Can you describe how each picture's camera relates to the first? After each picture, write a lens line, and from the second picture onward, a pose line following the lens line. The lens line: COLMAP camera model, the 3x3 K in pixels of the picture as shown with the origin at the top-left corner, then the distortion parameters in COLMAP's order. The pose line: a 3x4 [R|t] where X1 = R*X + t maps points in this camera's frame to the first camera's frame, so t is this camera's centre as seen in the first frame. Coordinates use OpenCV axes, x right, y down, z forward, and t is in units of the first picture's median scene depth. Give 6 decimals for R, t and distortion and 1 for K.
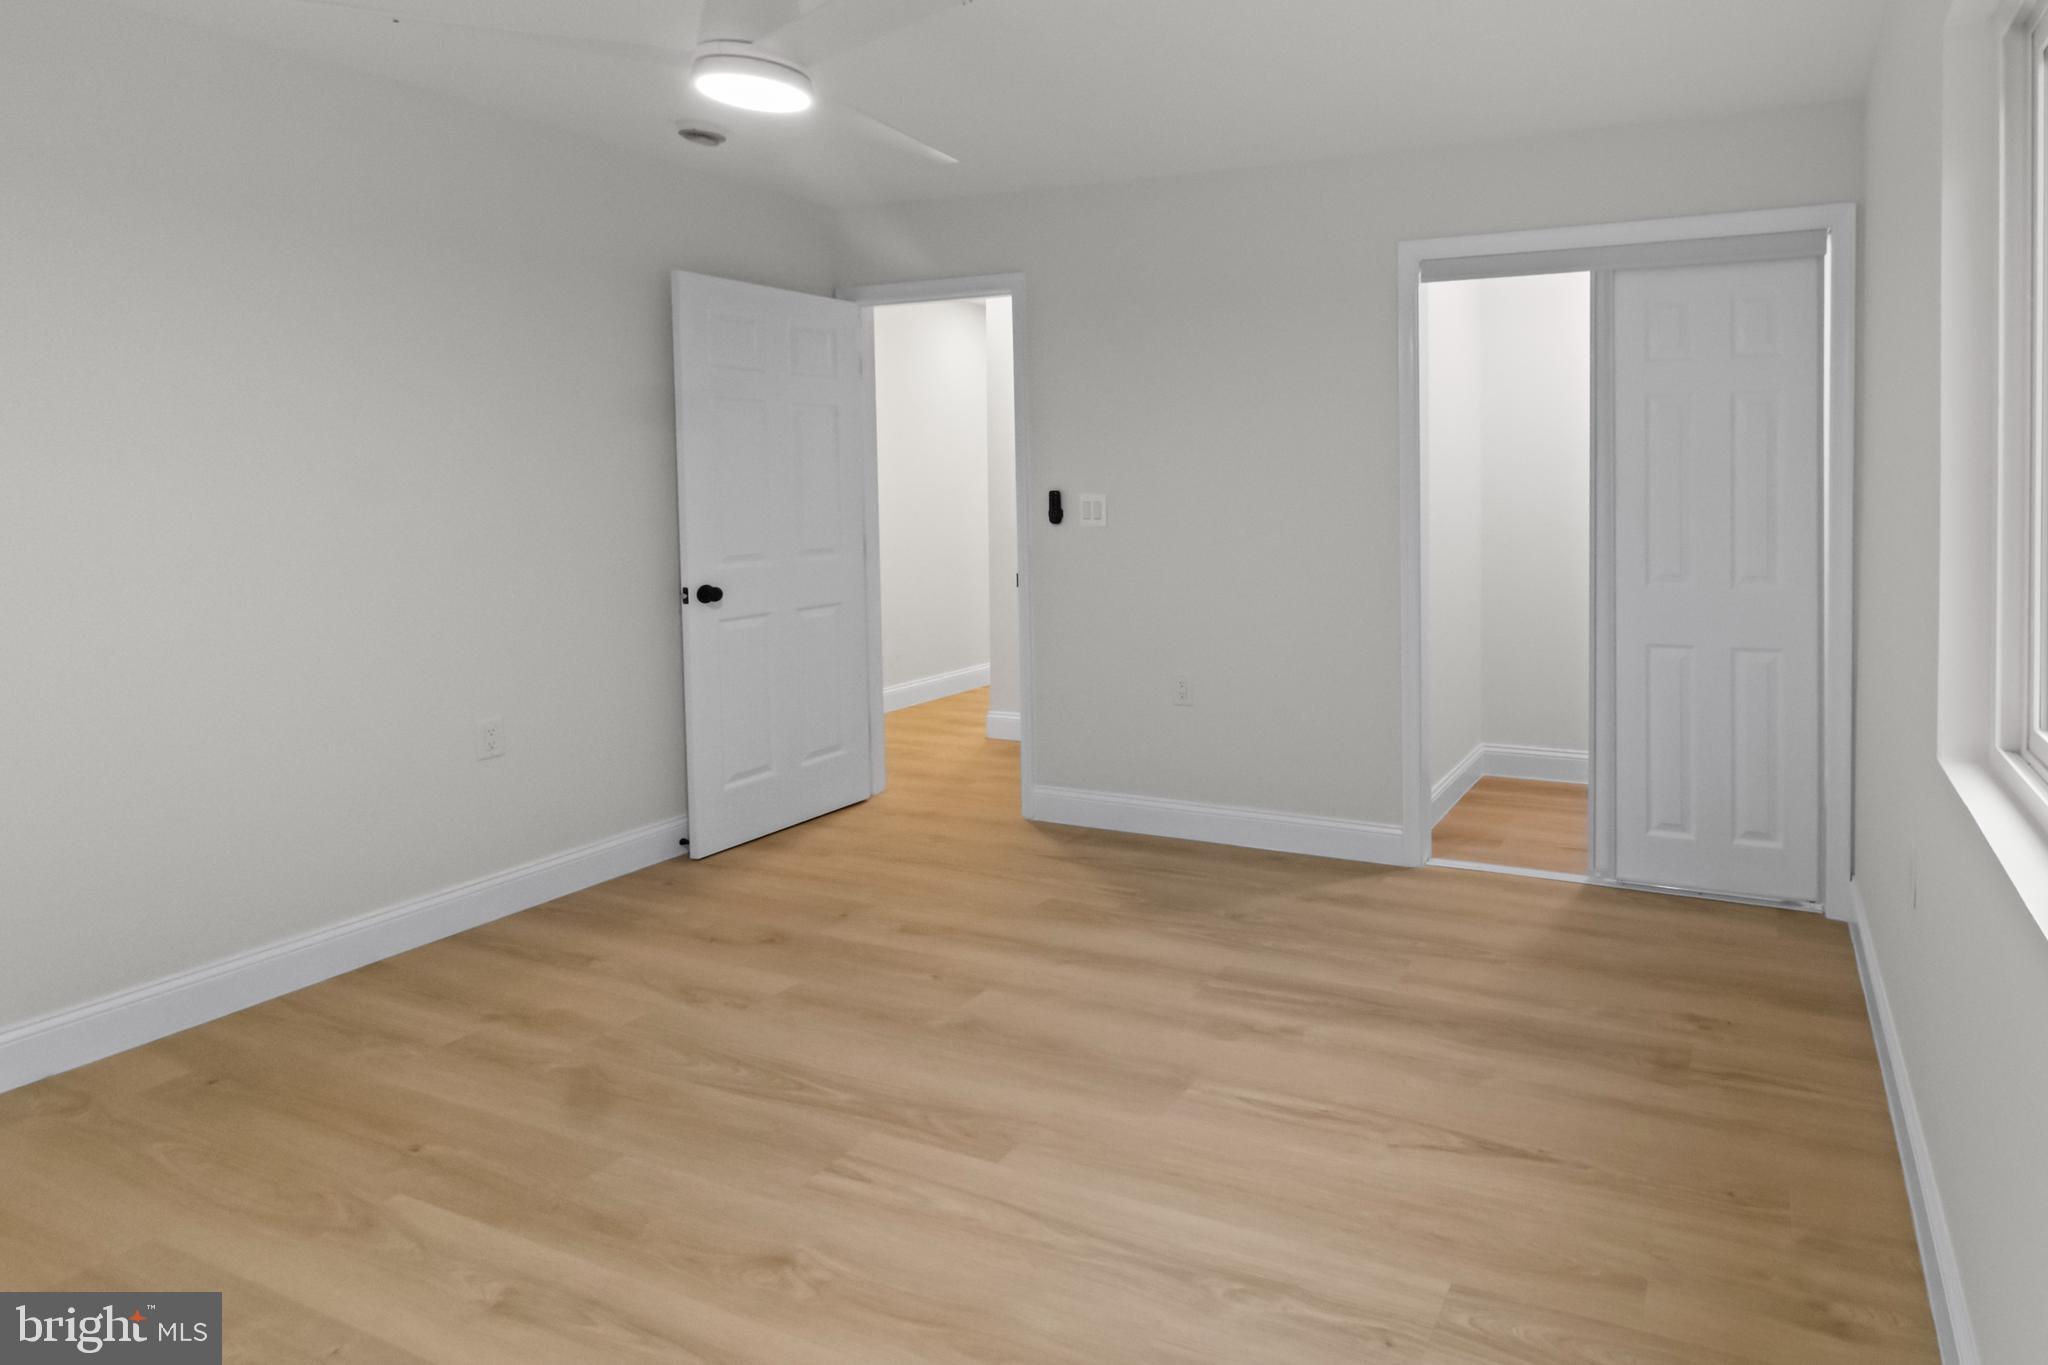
lens RADIAL K [[1021.6, 0, 1064.3], [0, 1021.6, 653.0], [0, 0, 1]] dist [0.000871, -0.000521]
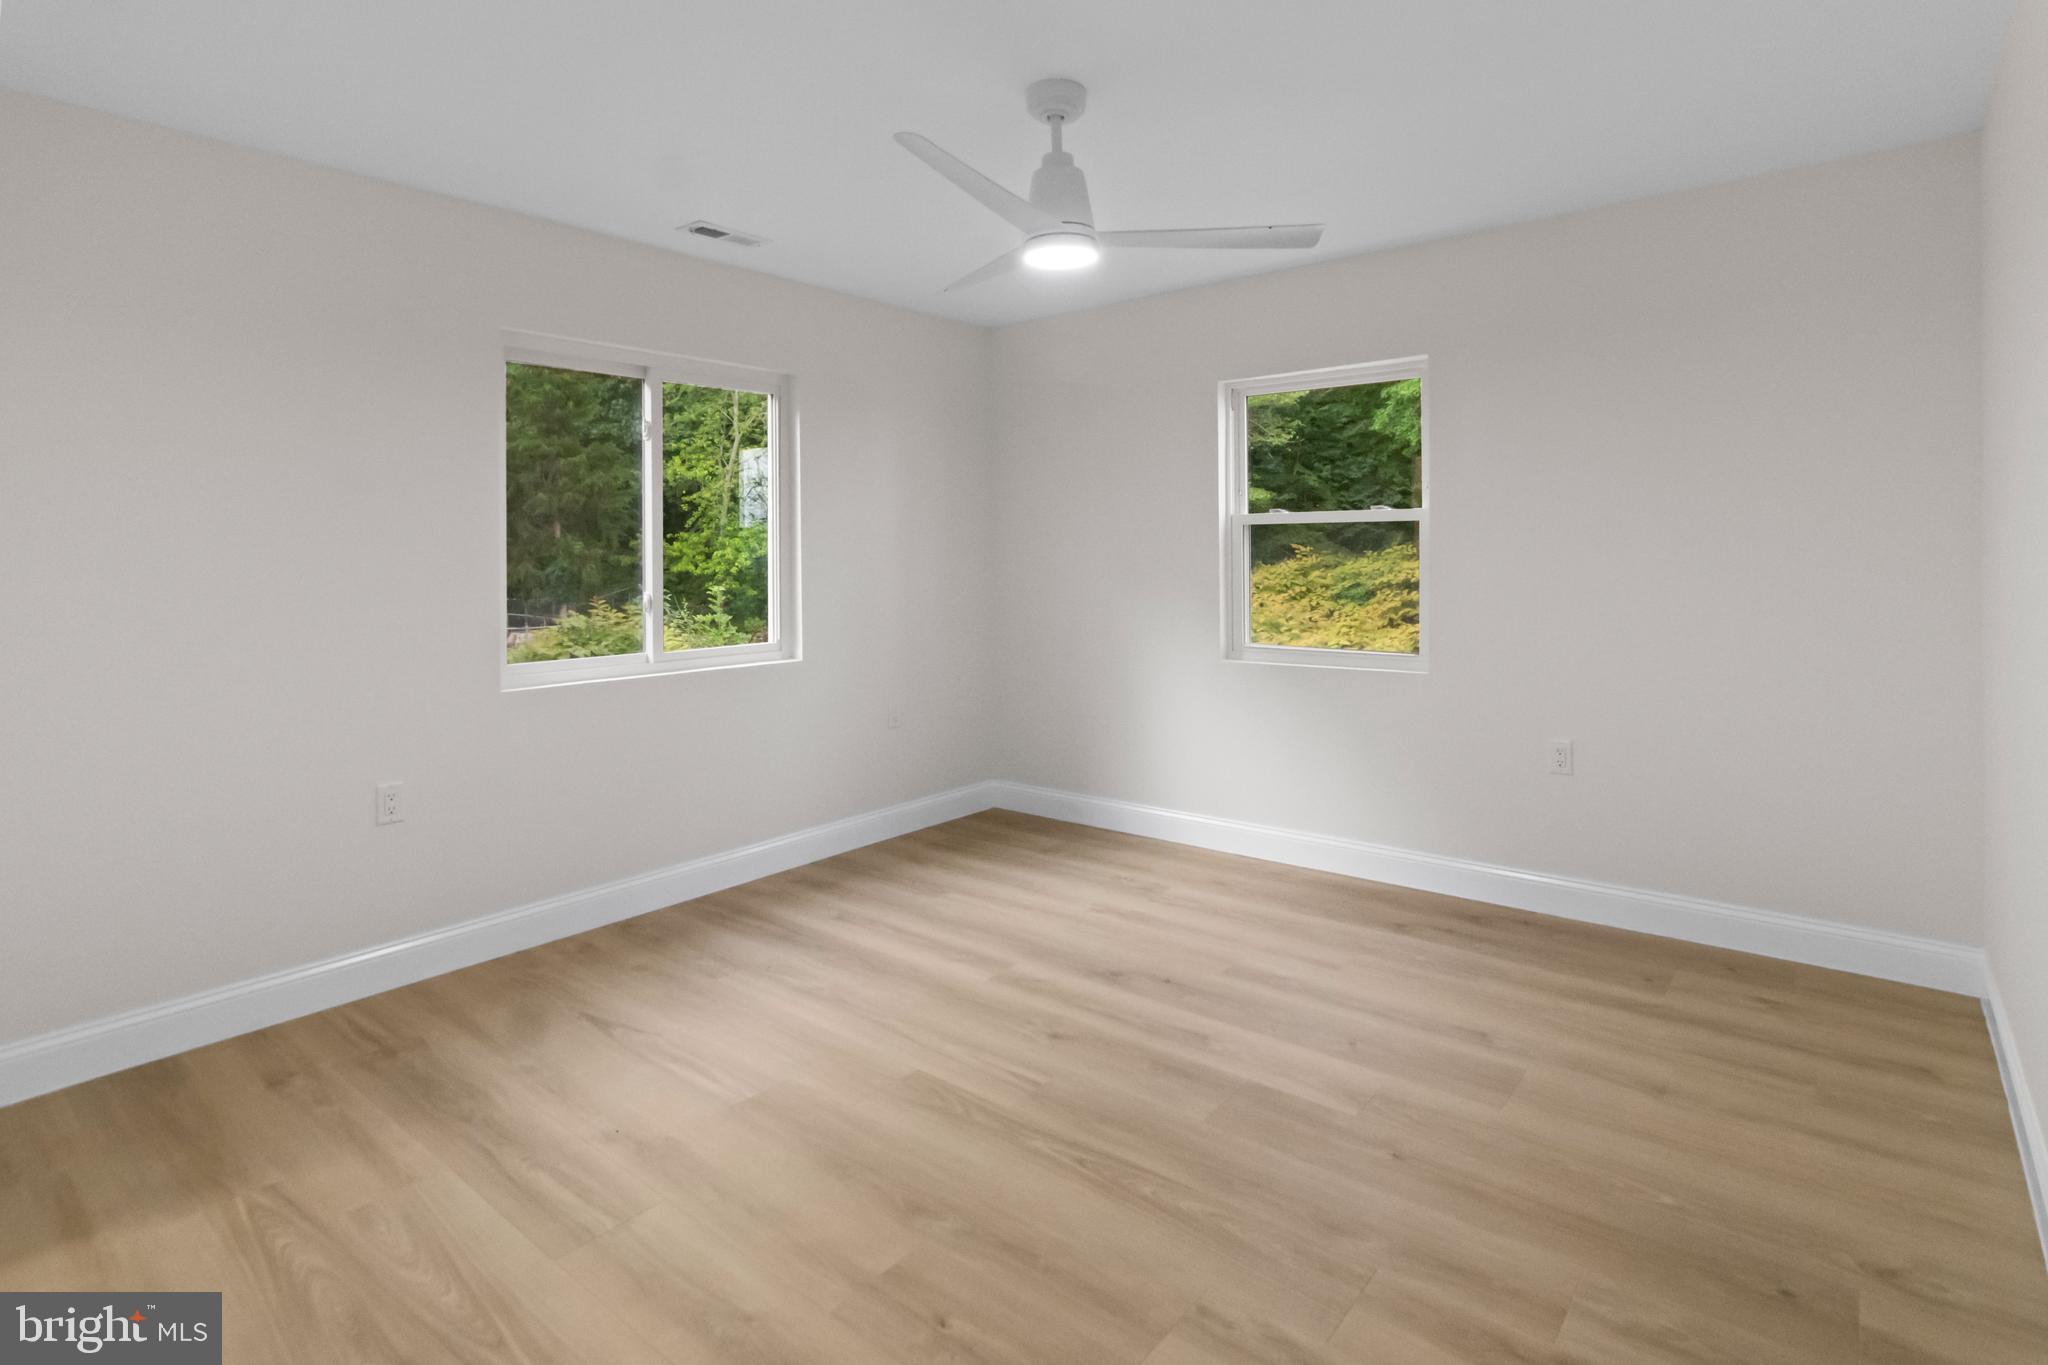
lens RADIAL K [[1021.6, 0, 1064.3], [0, 1021.6, 653.0], [0, 0, 1]] dist [0.000871, -0.000521]
pose [[-0.997367, 0.000691, 0.072518, -0.333715], [0.020309, 0.962608, 0.270137, -0.394051], [-0.069620, 0.270898, -0.960087, 1.976664]]
